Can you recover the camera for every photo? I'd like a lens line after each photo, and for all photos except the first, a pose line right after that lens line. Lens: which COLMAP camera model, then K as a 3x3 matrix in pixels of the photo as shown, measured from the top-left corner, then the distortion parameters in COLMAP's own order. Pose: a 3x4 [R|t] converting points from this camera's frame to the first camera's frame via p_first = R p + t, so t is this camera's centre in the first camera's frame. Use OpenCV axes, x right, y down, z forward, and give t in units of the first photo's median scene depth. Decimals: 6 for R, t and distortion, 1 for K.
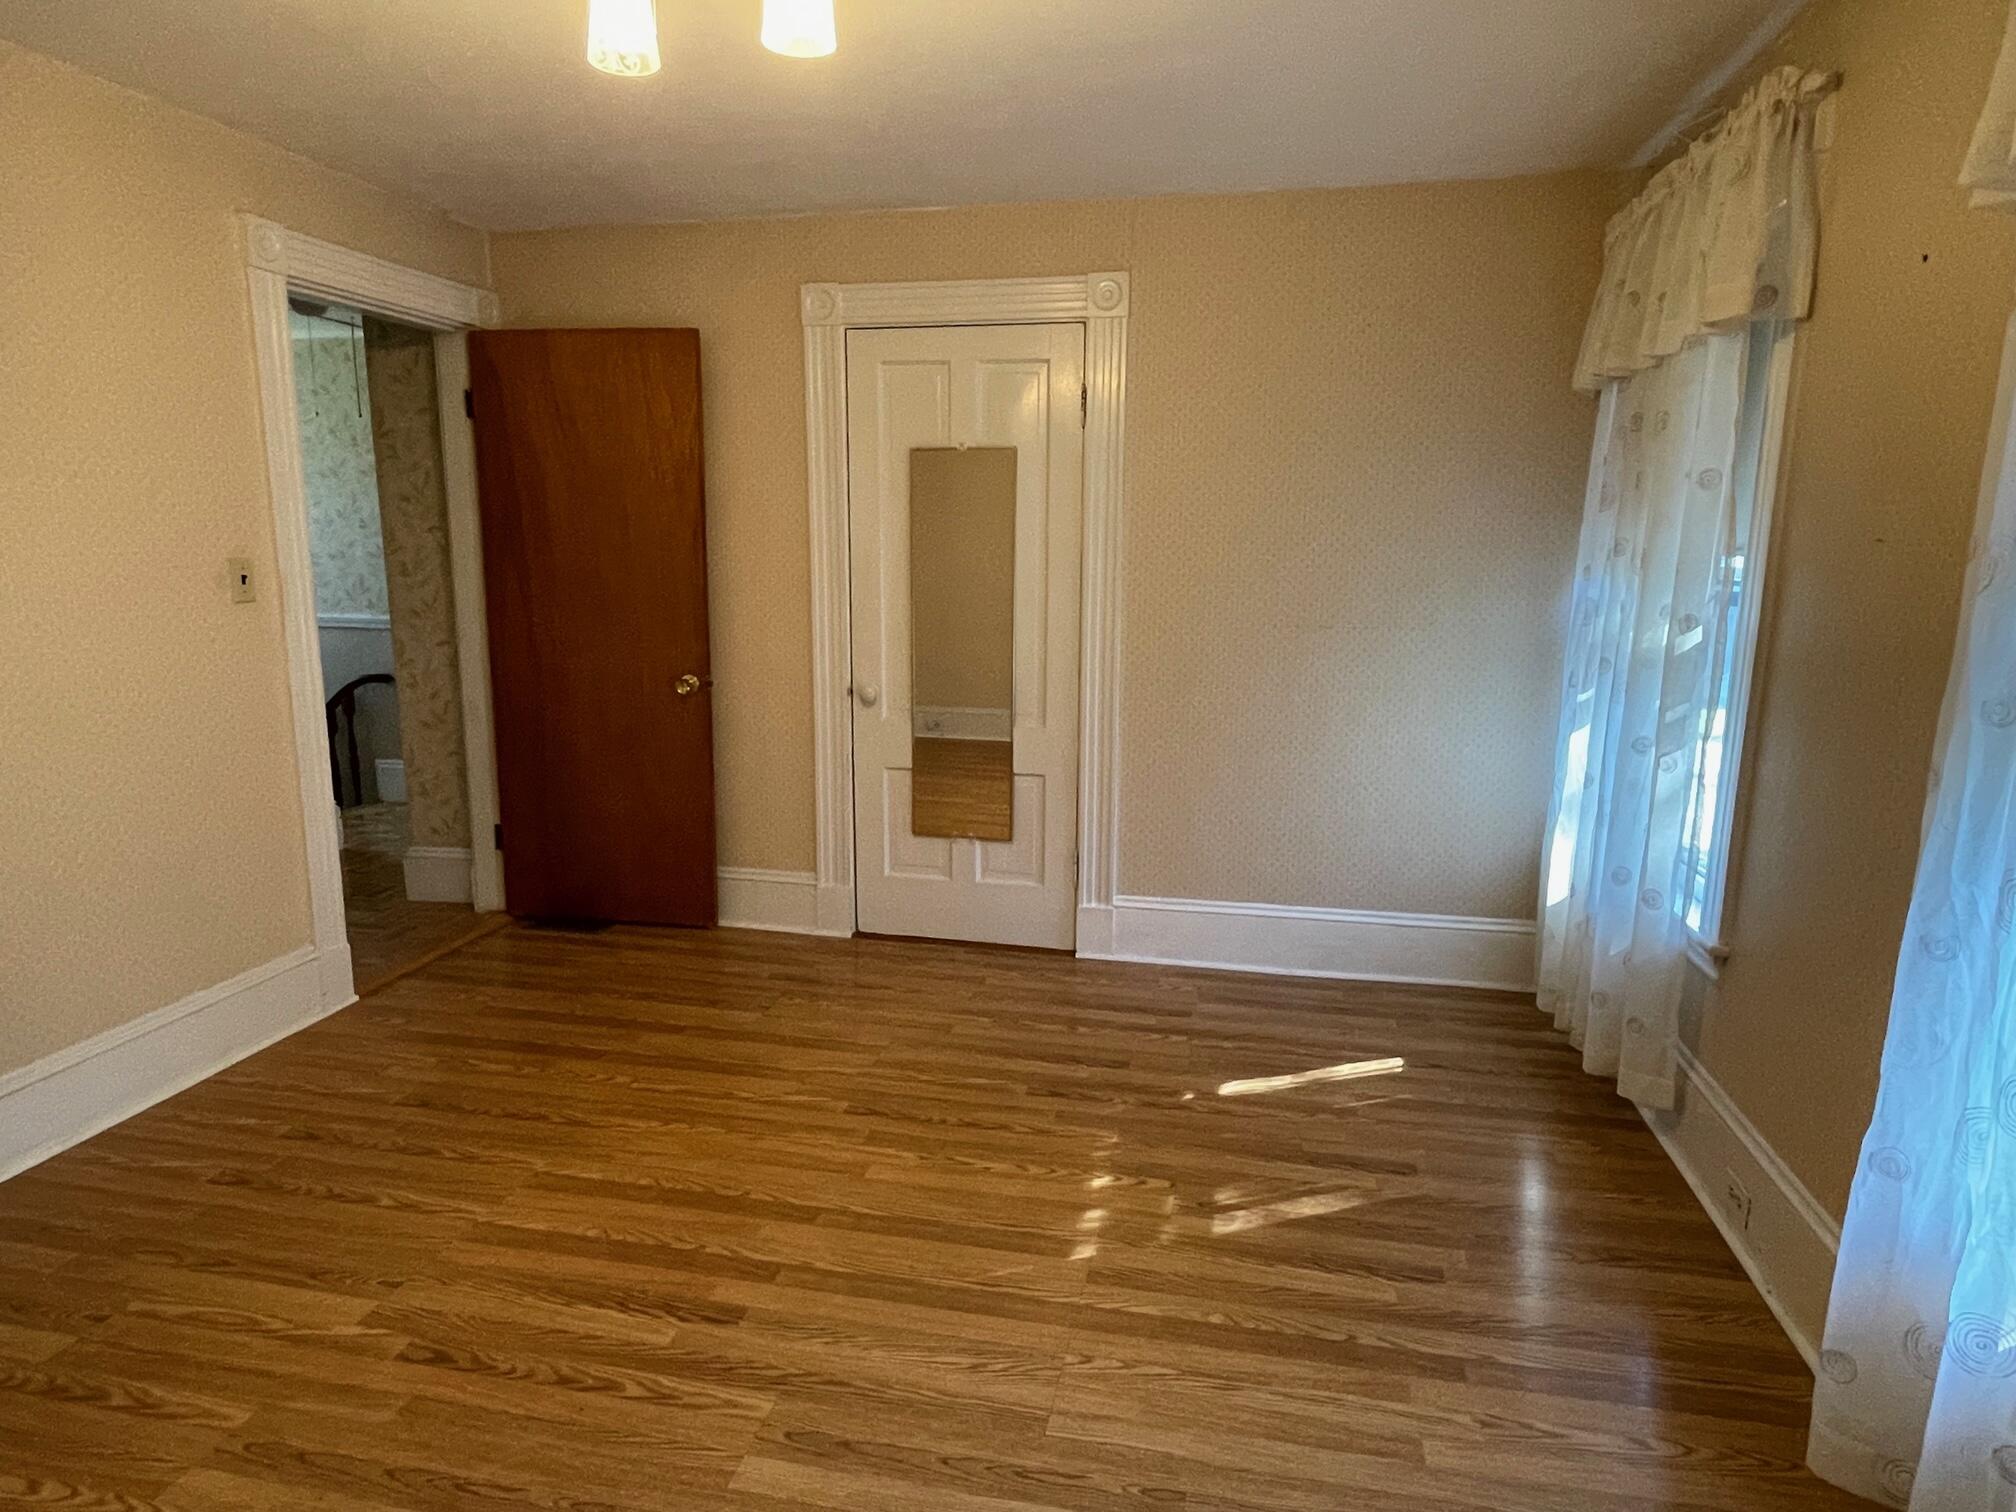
lens RADIAL K [[1176.2, 0, 1006.4], [0, 1176.2, 764.0], [0, 0, 1]] dist [0.005232, 0.001375]
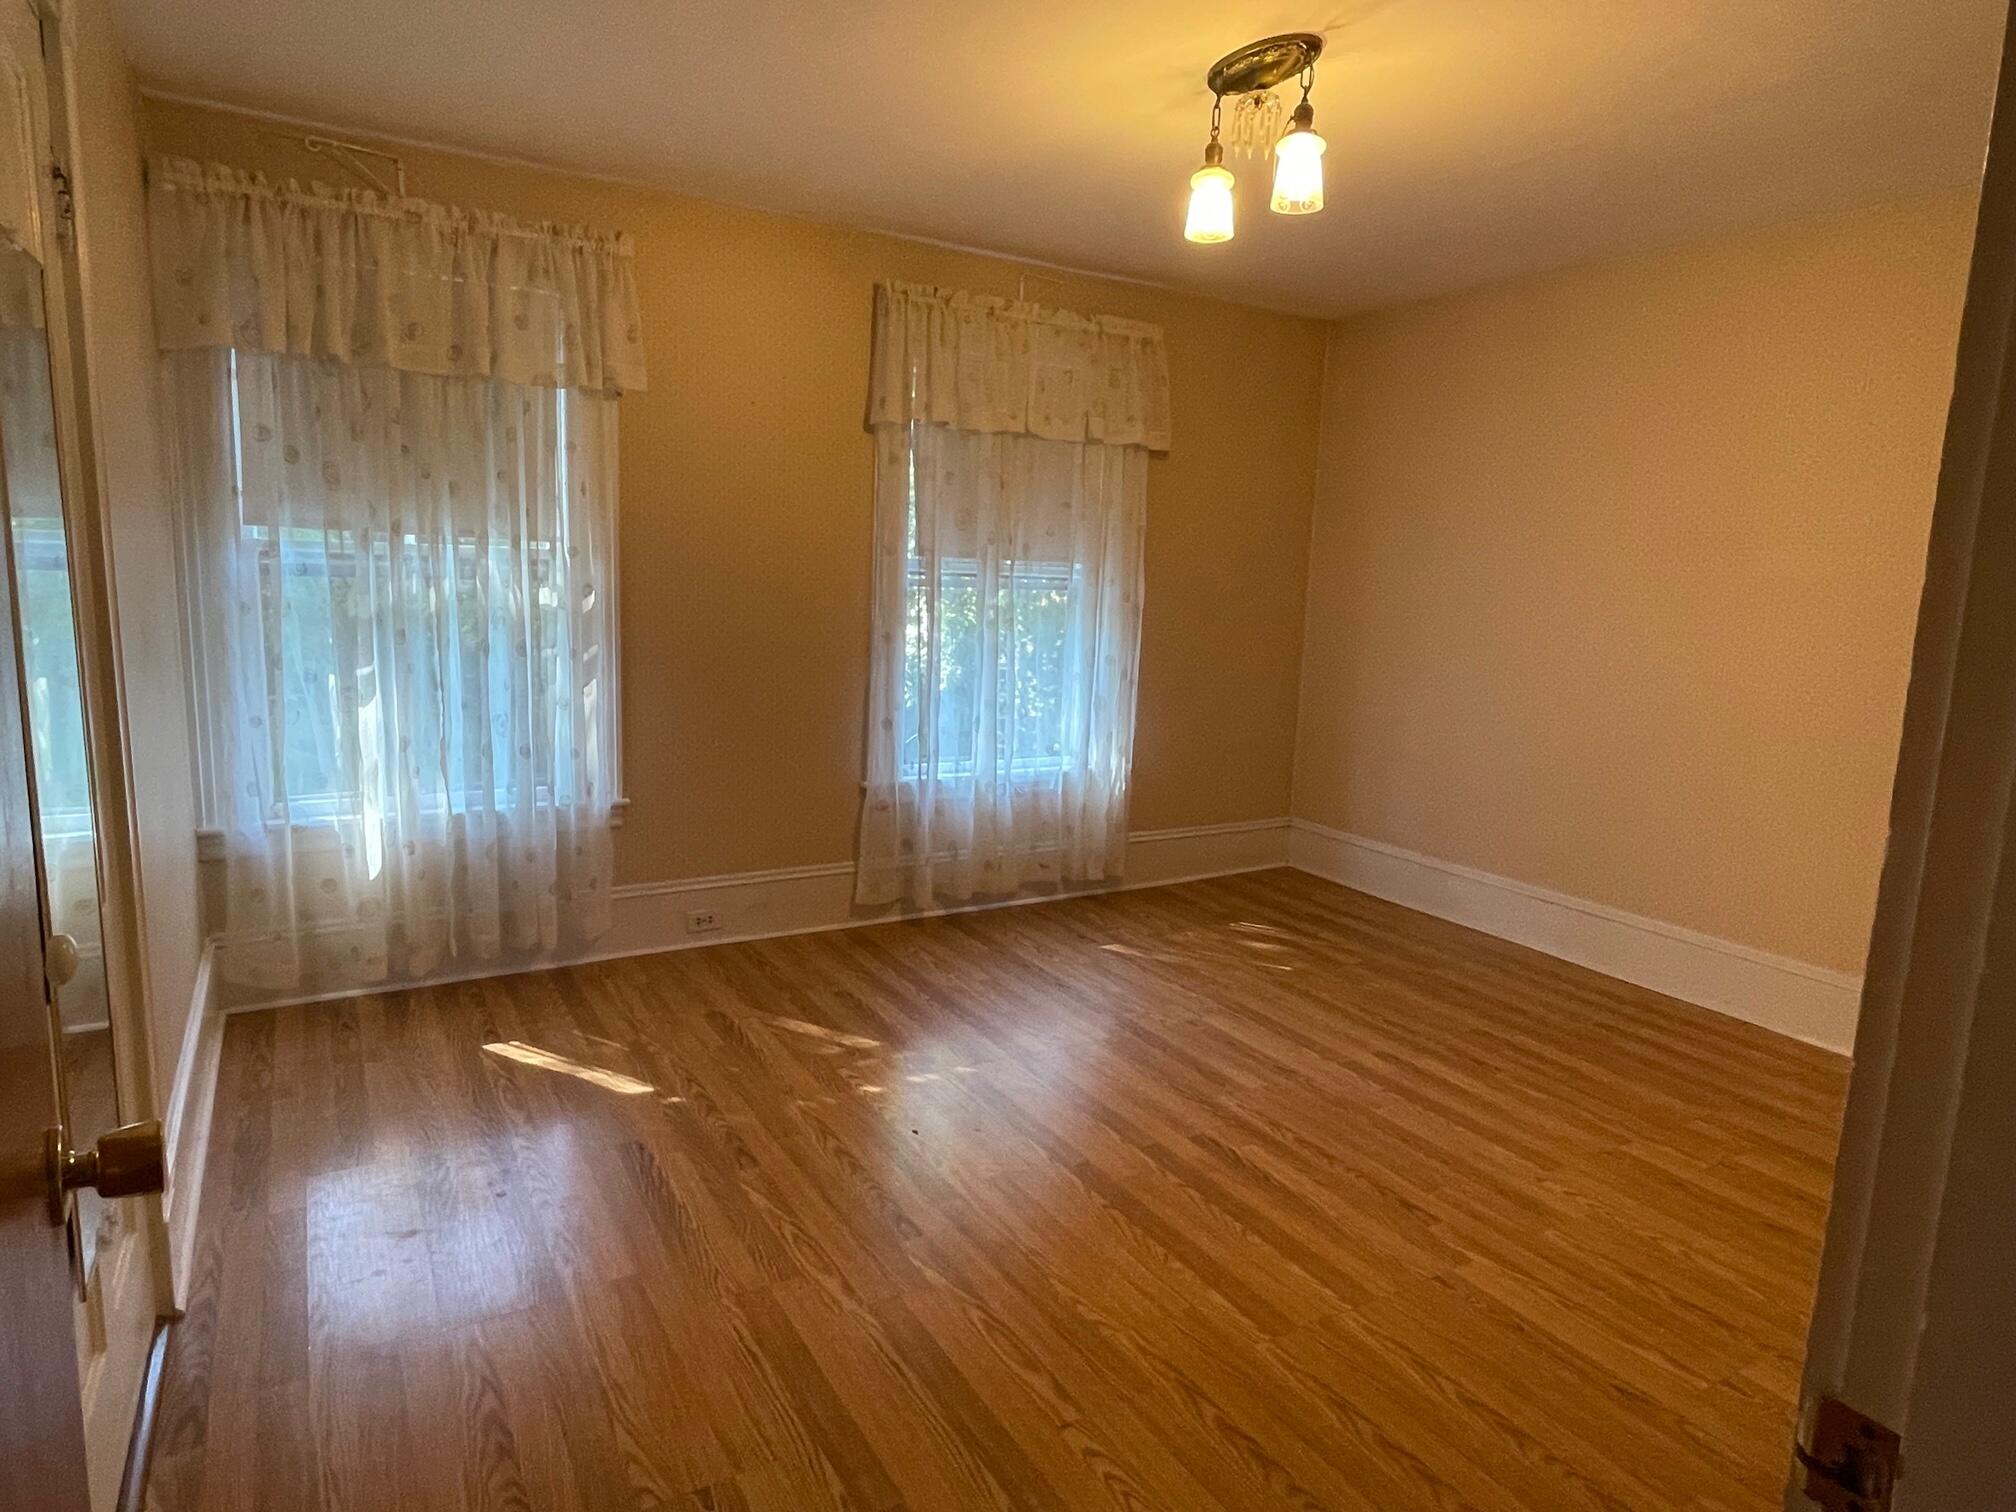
lens RADIAL K [[1176.2, 0, 1008.5], [0, 1176.2, 753.7], [0, 0, 1]] dist [0.005232, 0.001375]
pose [[-0.672867, -0.150006, 0.724395, -0.849431], [0.094426, 0.953799, 0.285220, -0.297897], [-0.733713, 0.260317, -0.627615, 1.625750]]
